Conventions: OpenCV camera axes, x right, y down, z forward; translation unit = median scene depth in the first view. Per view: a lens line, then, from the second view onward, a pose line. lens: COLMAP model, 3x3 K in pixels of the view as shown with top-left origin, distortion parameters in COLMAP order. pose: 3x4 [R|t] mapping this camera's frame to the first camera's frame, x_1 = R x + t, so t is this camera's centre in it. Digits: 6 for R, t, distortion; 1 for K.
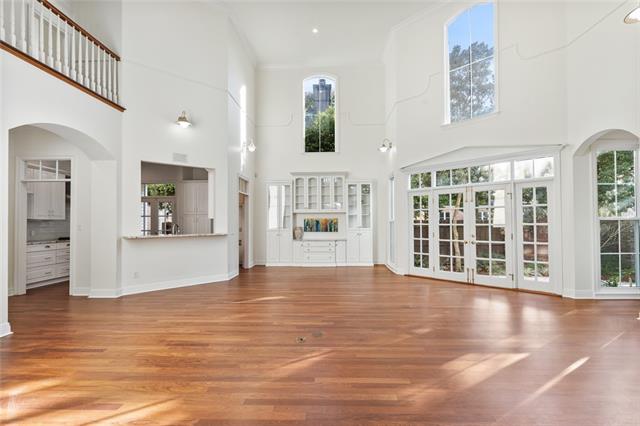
lens RADIAL K [[306.6, 0, 319.8], [0, 306.6, 217.1], [0, 0, 1]] dist [-0.000552, -0.000359]
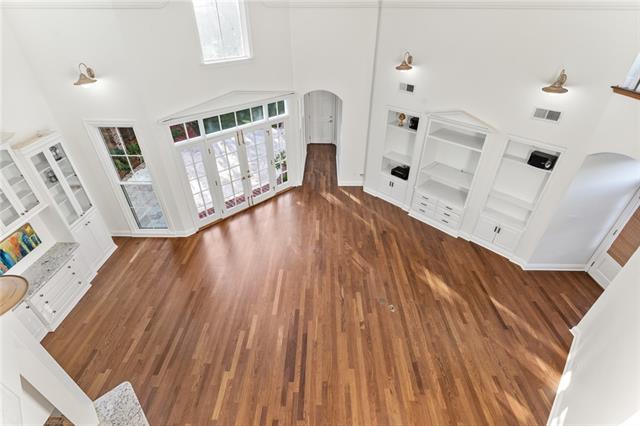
lens RADIAL K [[304.5, 0, 321.3], [0, 304.5, 214.9], [0, 0, 1]] dist [-0.000558, -0.000569]
pose [[-0.024761, -0.565775, 0.824188, -0.549275], [-0.015917, 0.824559, 0.565552, -0.450155], [-0.999567, 0.000885, -0.029422, 0.718879]]
